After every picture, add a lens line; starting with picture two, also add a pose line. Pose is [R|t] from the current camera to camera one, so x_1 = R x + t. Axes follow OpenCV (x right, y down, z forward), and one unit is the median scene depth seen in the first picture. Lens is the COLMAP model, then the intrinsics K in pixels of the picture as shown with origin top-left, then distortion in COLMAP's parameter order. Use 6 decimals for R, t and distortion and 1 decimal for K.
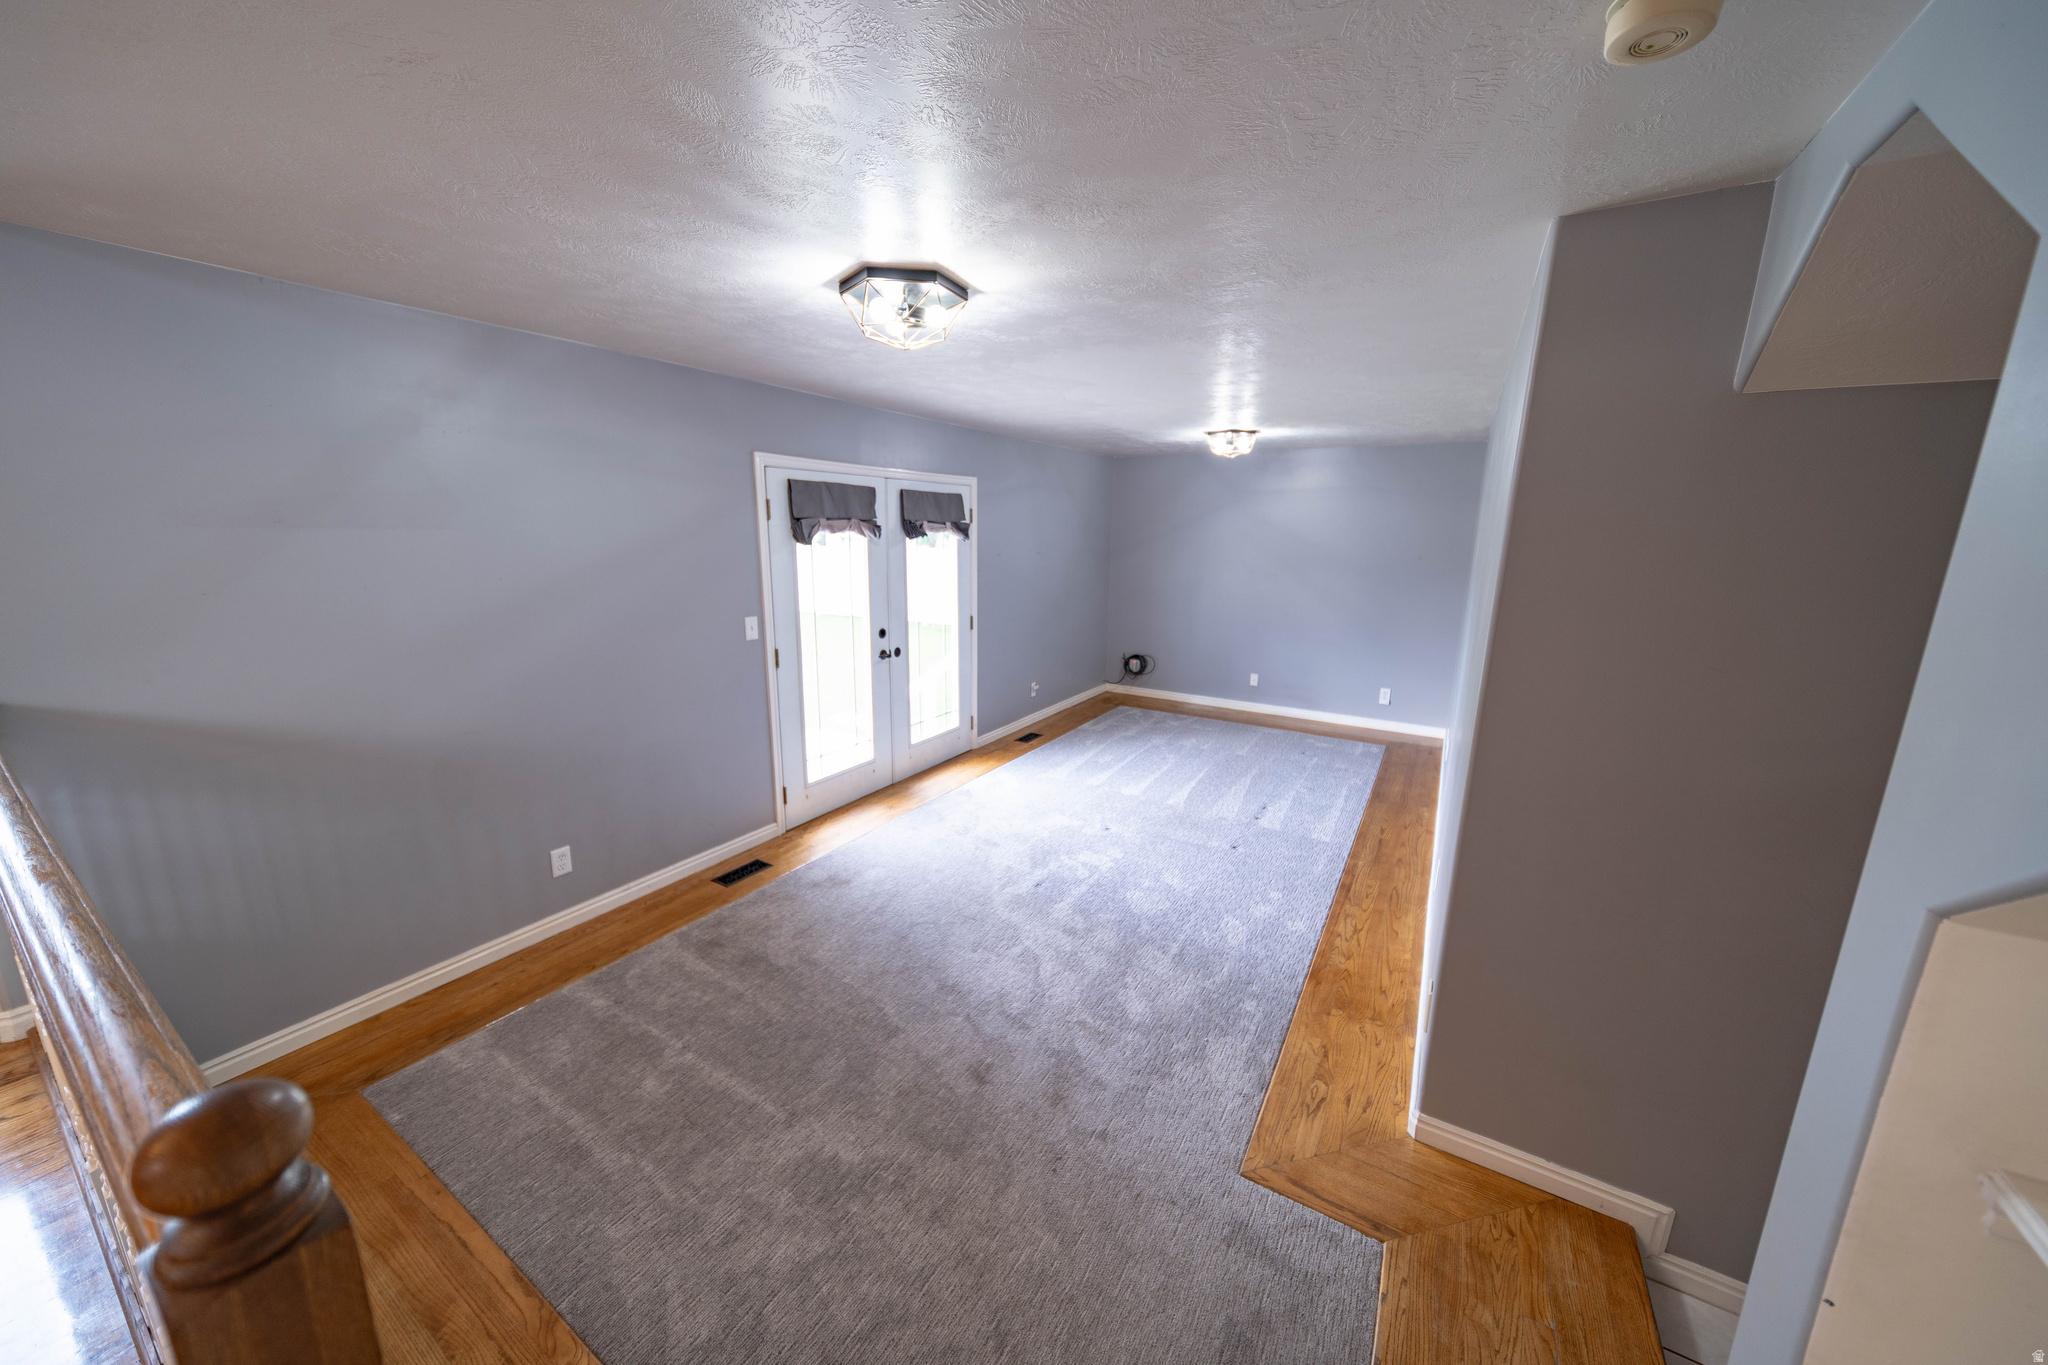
lens RADIAL K [[709.3, 0, 1019.4], [0, 709.3, 675.0], [0, 0, 1]] dist [0.009059, -0.000597]
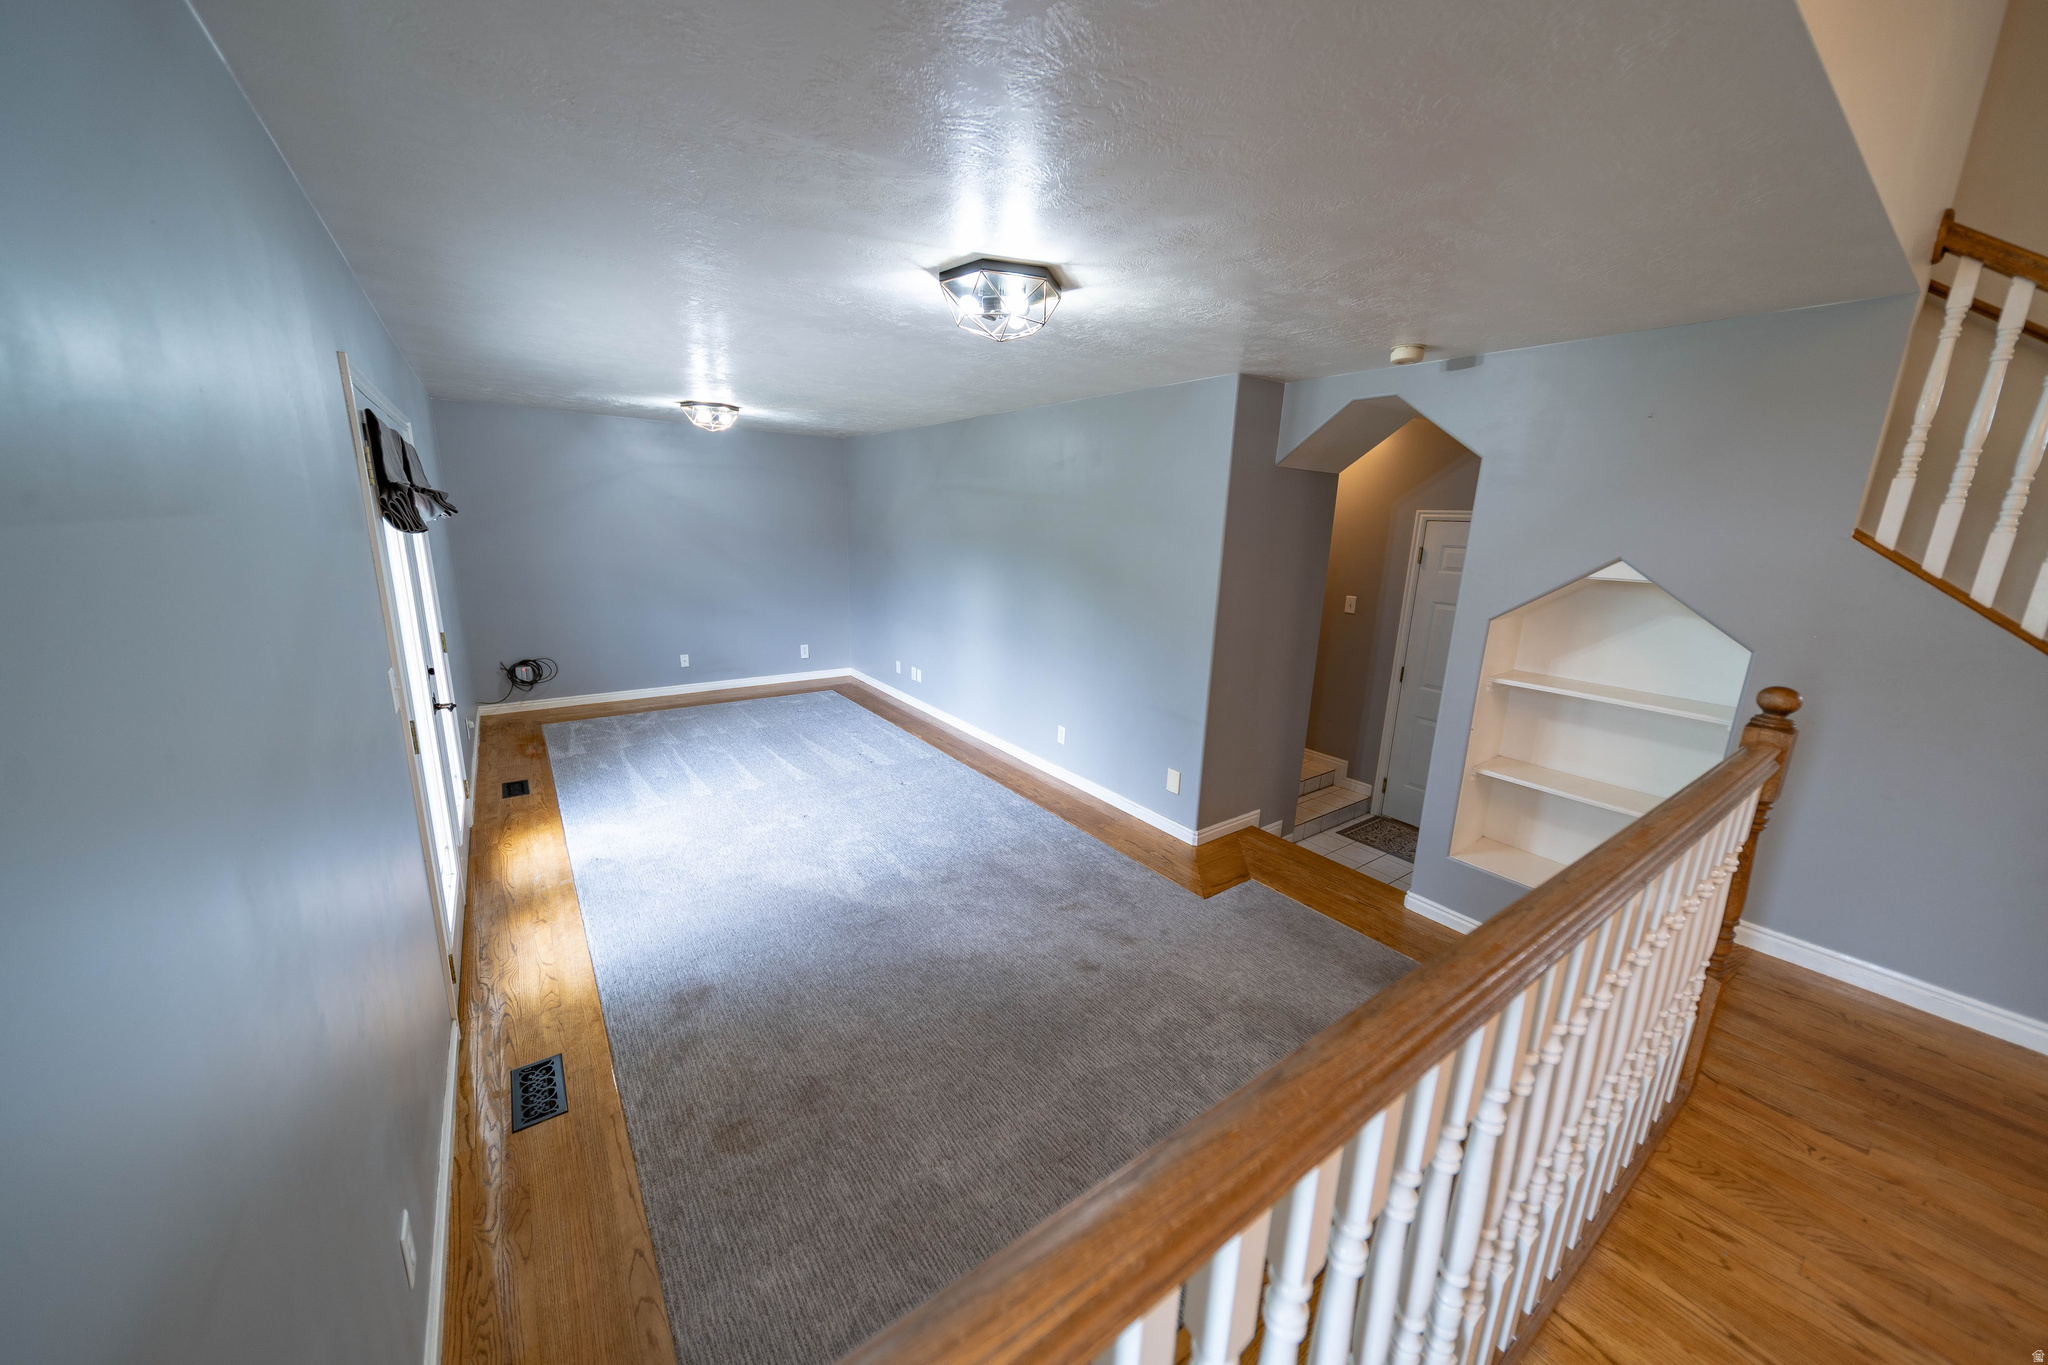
lens RADIAL K [[709.3, 0, 1018.7], [0, 709.3, 681.2], [0, 0, 1]] dist [0.009059, -0.000597]
pose [[0.385120, -0.211316, 0.898348, -0.495101], [0.164325, 0.973578, 0.158566, -0.059825], [-0.908119, 0.086554, 0.409669, 0.254125]]
